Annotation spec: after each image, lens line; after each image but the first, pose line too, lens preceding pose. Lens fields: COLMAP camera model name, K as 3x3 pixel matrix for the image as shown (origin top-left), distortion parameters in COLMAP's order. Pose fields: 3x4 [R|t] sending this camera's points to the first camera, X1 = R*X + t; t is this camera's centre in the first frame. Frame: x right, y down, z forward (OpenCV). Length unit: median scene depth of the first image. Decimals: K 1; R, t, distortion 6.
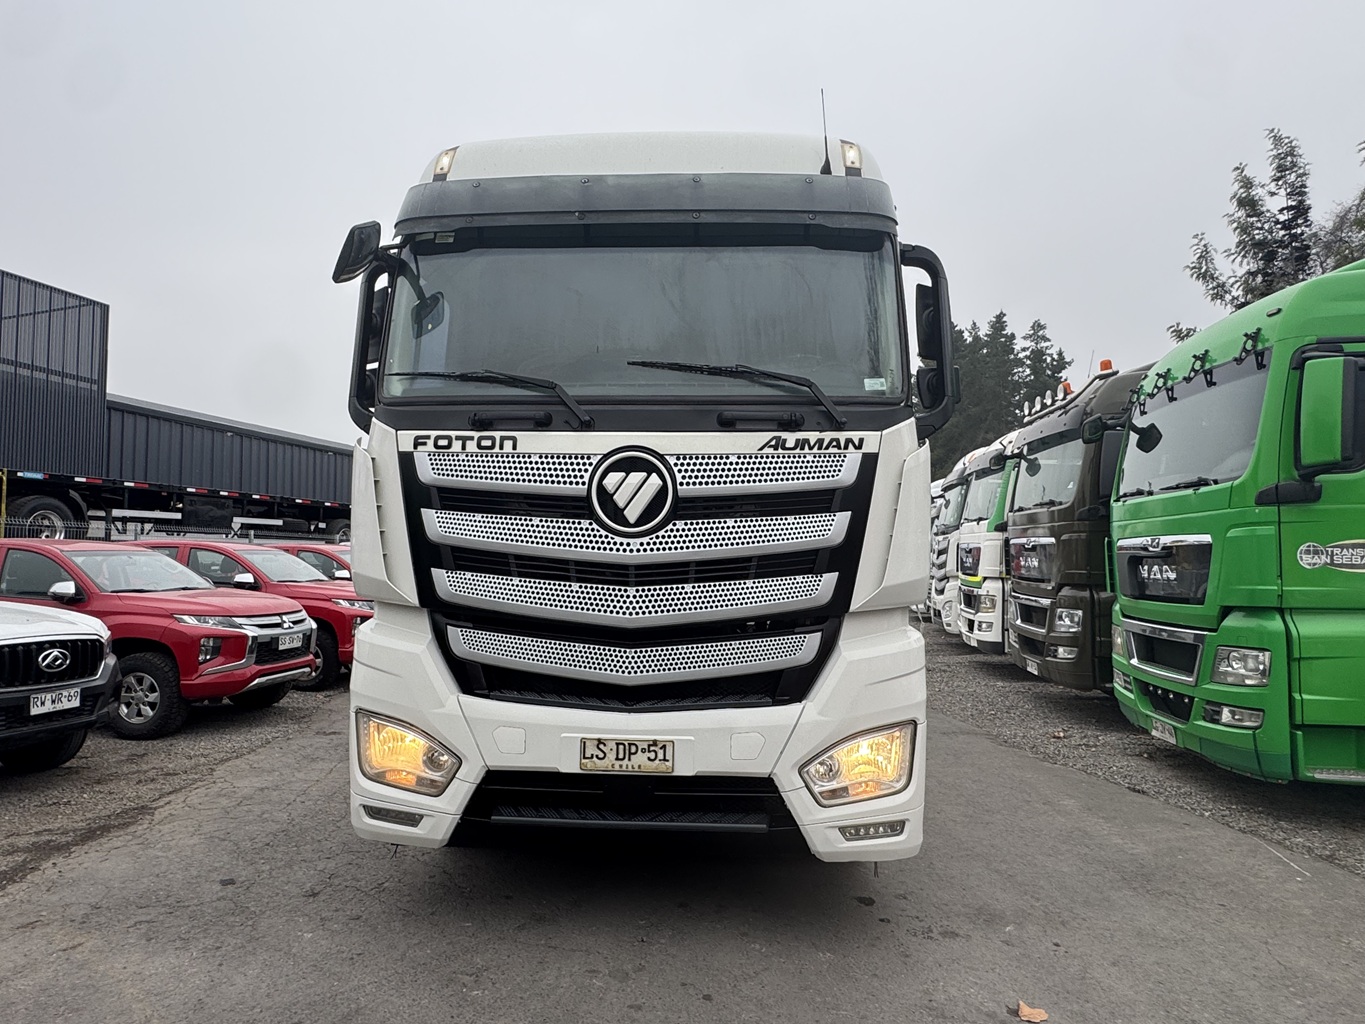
lens RADIAL K [[850.0, 0, 690.3], [0, 850.0, 512.0], [0, 0, 1]] dist [-0.002423, -0.000580]
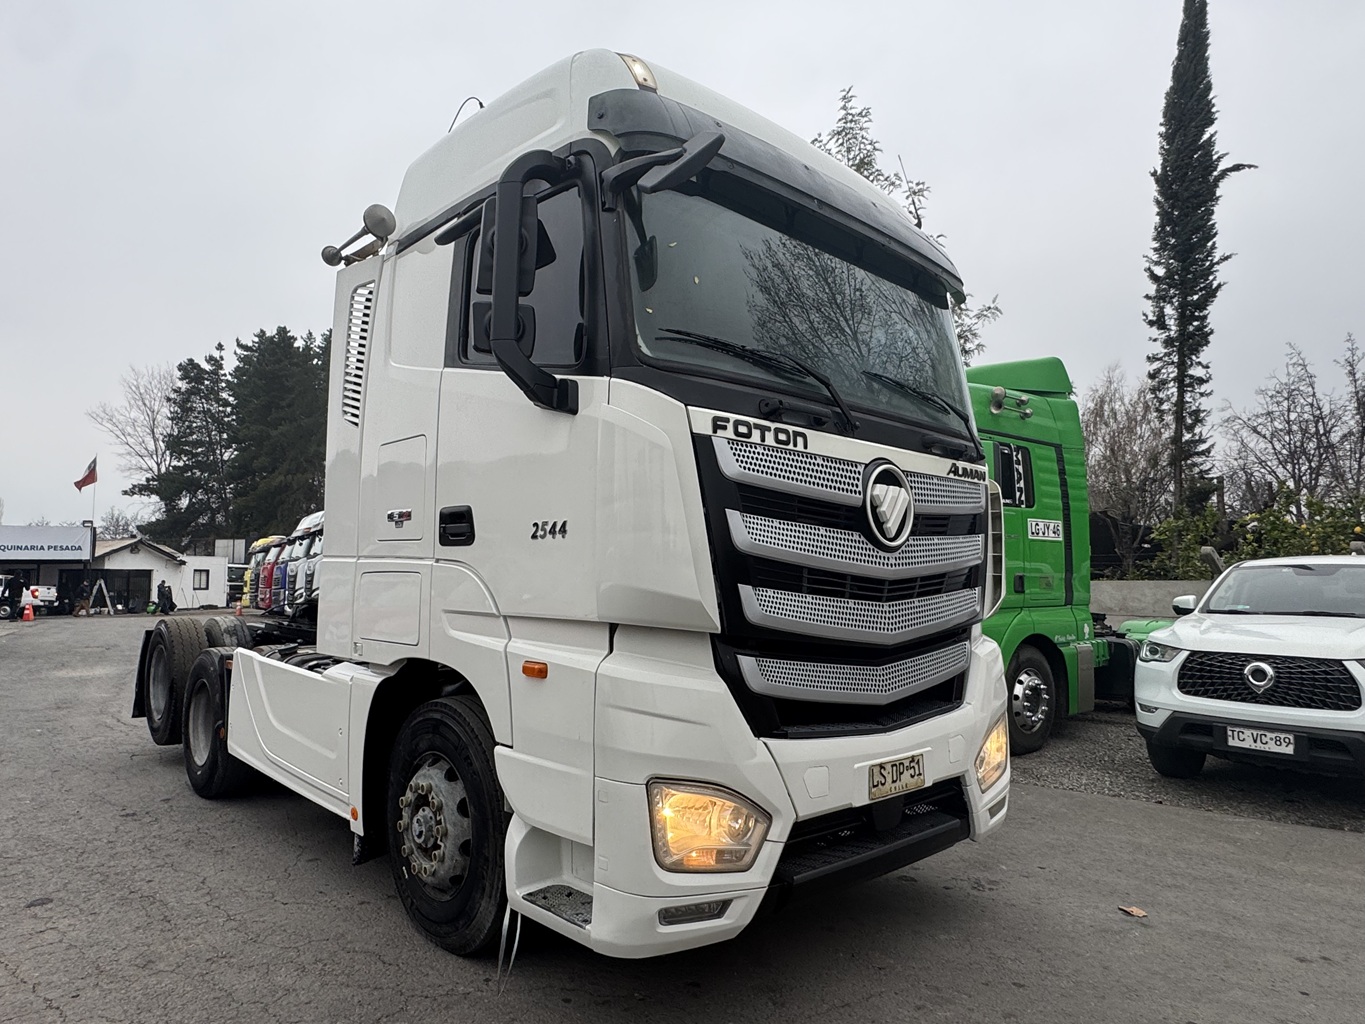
lens RADIAL K [[831.3, 0, 685.9], [0, 831.3, 508.0], [0, 0, 1]] dist [-0.005541, -0.001619]
pose [[0.701261, 0.060669, 0.710319, -0.905955], [-0.043955, 0.998156, -0.041858, 0.029654], [-0.711549, -0.001869, 0.702634, 0.488340]]
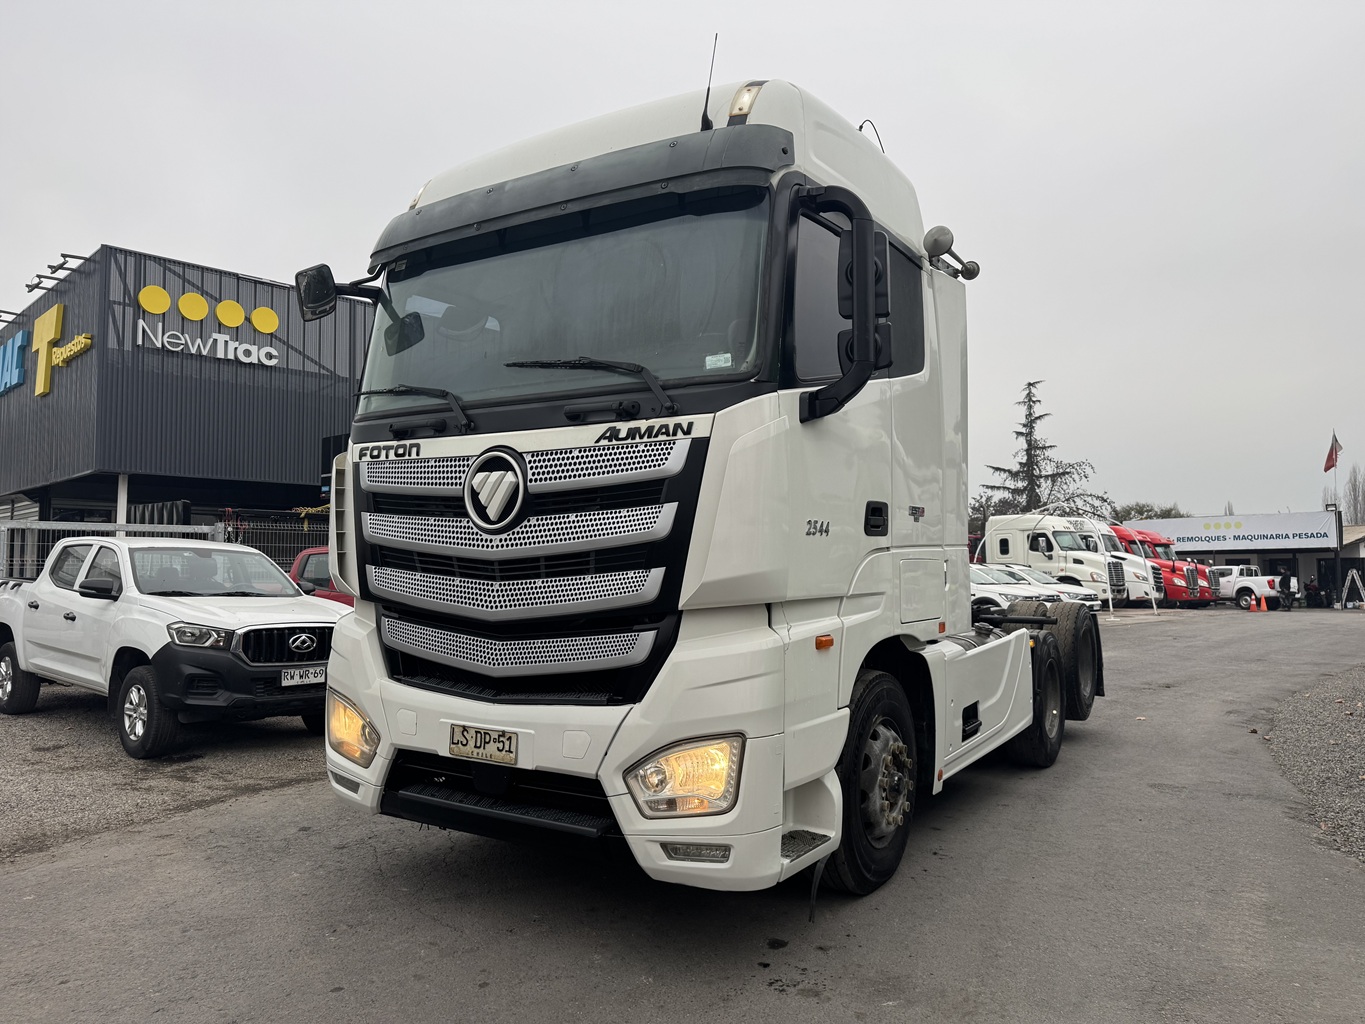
lens RADIAL K [[946.6, 0, 704.7], [0, 946.6, 512.4], [0, 0, 1]] dist [0.178239, -0.333788]
pose [[0.871043, -0.028704, -0.490368, 0.721190], [0.029953, 0.999537, -0.005302, 0.017203], [0.490293, -0.010070, 0.871500, 0.106993]]
